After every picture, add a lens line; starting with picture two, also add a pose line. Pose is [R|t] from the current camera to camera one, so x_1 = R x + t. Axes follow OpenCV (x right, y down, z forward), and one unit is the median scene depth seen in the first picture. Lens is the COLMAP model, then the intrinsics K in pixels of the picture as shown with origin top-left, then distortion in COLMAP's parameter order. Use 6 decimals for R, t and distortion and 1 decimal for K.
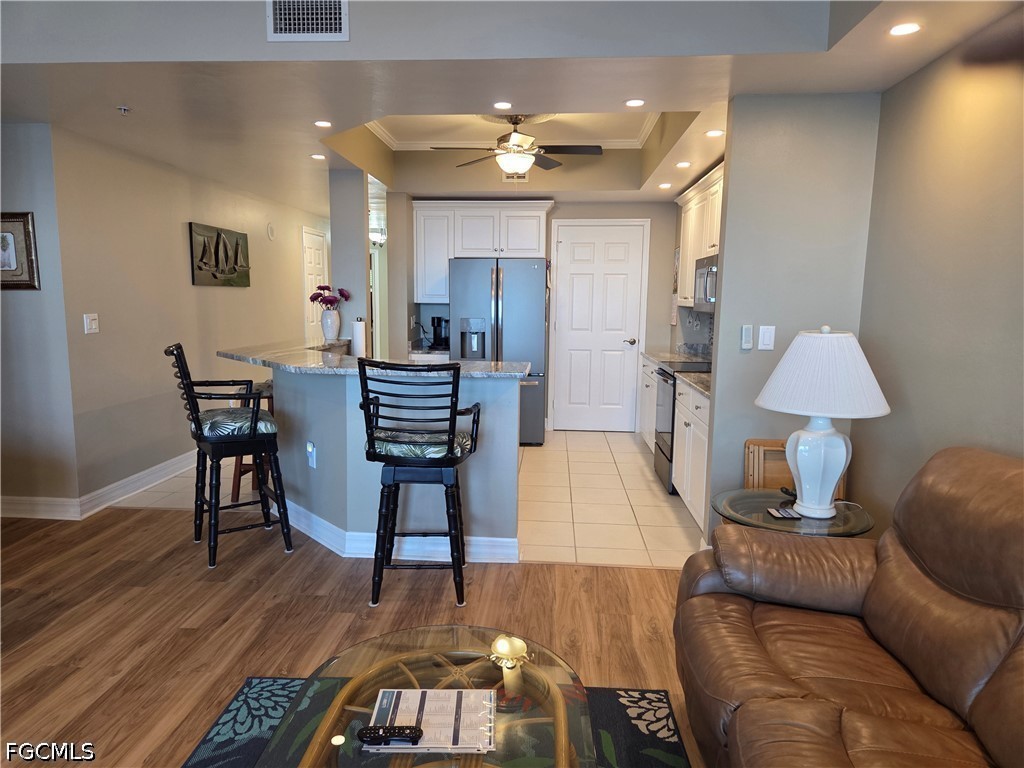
lens RADIAL K [[688.0, 0, 504.7], [0, 688.0, 392.6], [0, 0, 1]] dist [0.069521, -0.055203]
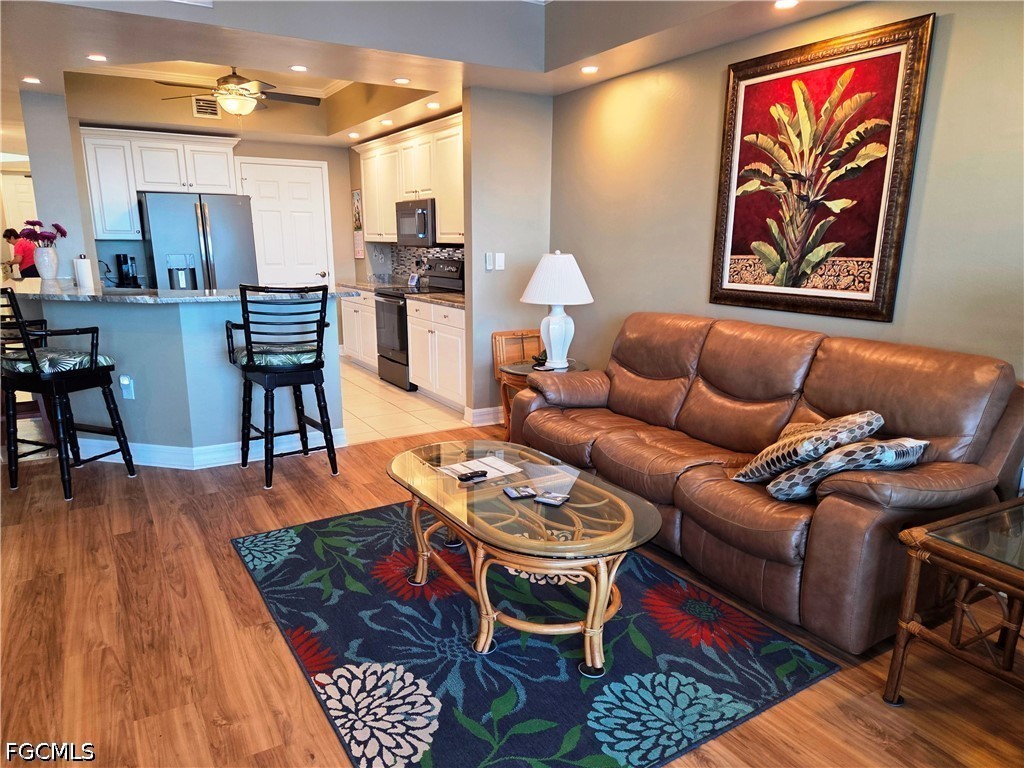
lens RADIAL K [[688.0, 0, 513.3], [0, 688.0, 408.2], [0, 0, 1]] dist [0.069521, -0.055203]
pose [[0.816234, -0.146867, 0.558742, -0.417979], [0.086360, 0.987298, 0.133356, 0.032407], [-0.571230, -0.060597, 0.818550, -0.209610]]
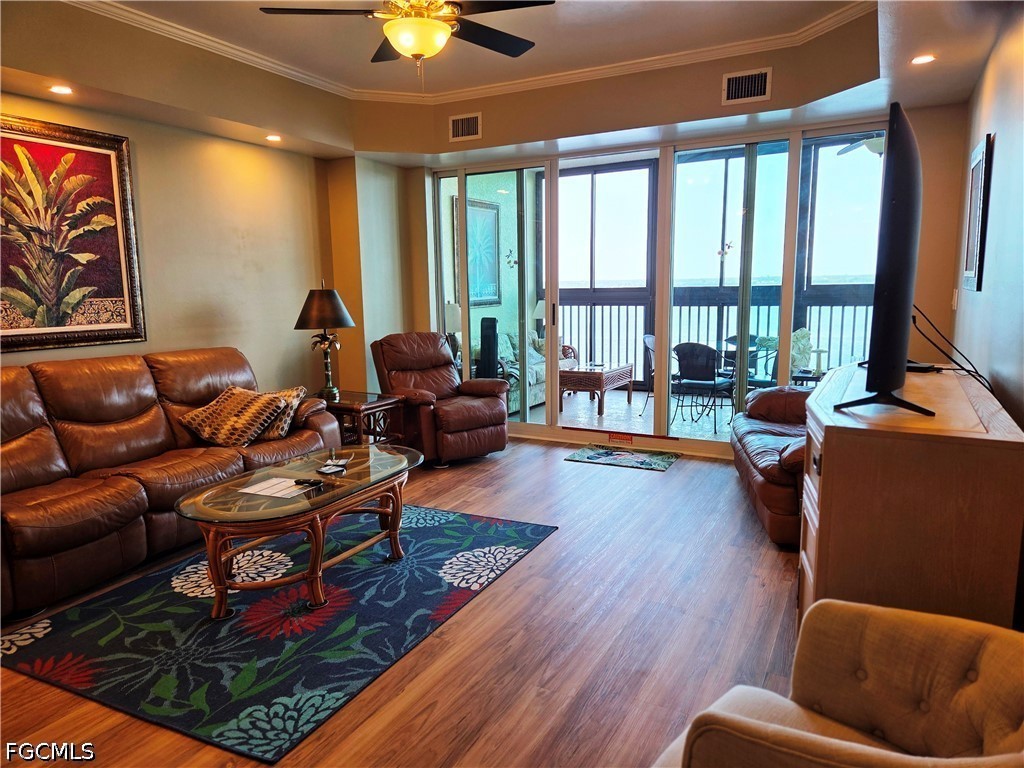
lens RADIAL K [[688.0, 0, 501.0], [0, 688.0, 382.3], [0, 0, 1]] dist [0.069521, -0.055203]
pose [[-0.912825, -0.053364, 0.404849, -0.598763], [0.063918, 0.960532, 0.270727, -0.127758], [-0.403318, 0.273004, -0.873386, 0.985174]]
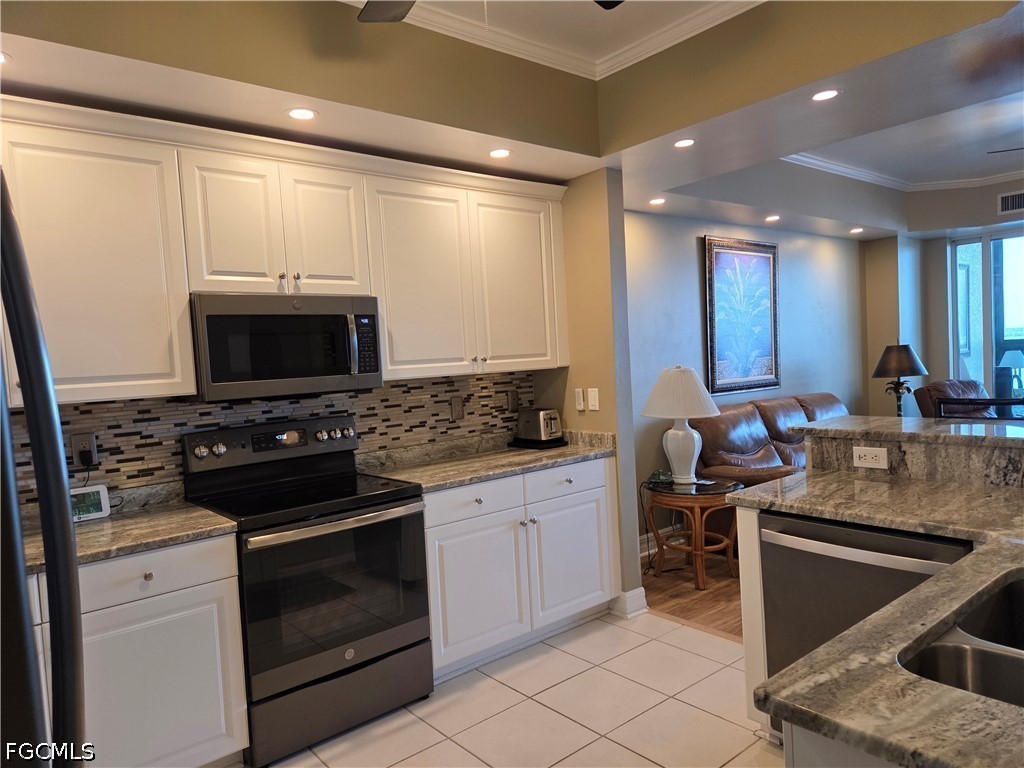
lens RADIAL K [[688.0, 0, 502.0], [0, 688.0, 392.0], [0, 0, 1]] dist [0.069521, -0.055203]
pose [[-0.692453, -0.010626, 0.721384, -0.293194], [0.145961, 0.977151, 0.154501, -0.242207], [-0.706543, 0.212279, -0.675081, 1.694387]]
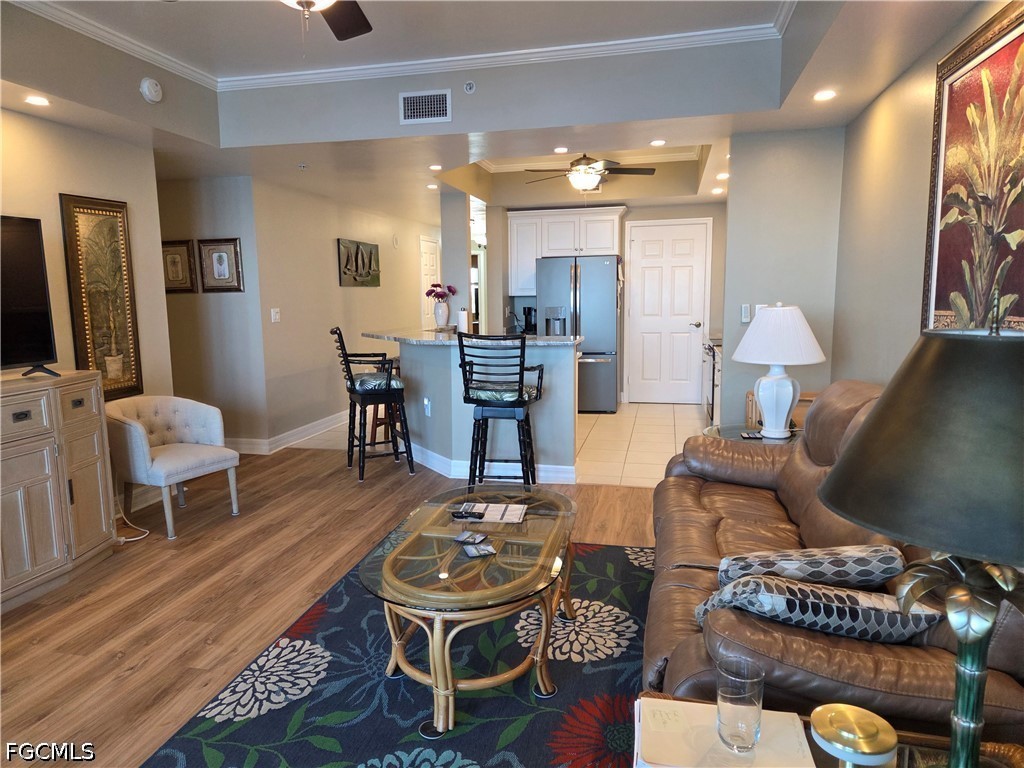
lens RADIAL K [[688.0, 0, 505.2], [0, 688.0, 380.2], [0, 0, 1]] dist [0.069521, -0.055203]
pose [[0.987440, -0.004227, -0.157936, 0.094701], [0.002702, 0.999948, -0.009873, 0.053599], [0.157969, 0.009323, 0.987400, -0.342958]]
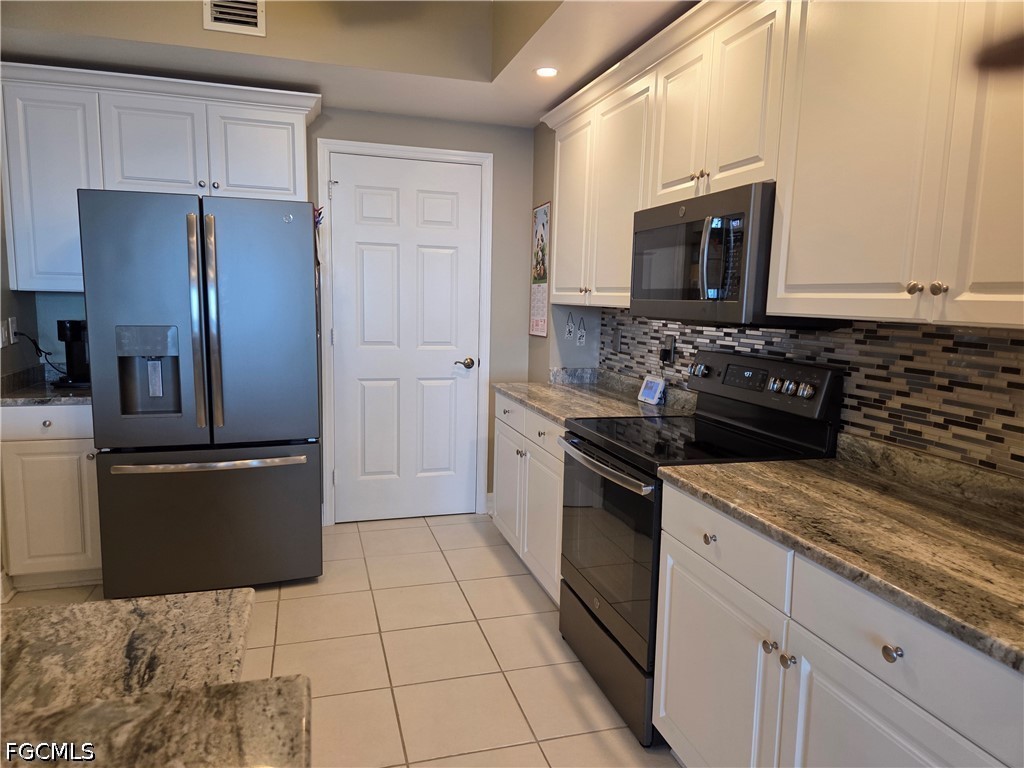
lens RADIAL K [[688.0, 0, 517.5], [0, 688.0, 386.2], [0, 0, 1]] dist [0.069521, -0.055203]
pose [[0.933777, -0.035086, 0.356131, 0.026937], [0.035325, 0.999359, 0.005836, -0.104923], [-0.356107, 0.007130, 0.934418, 0.813254]]
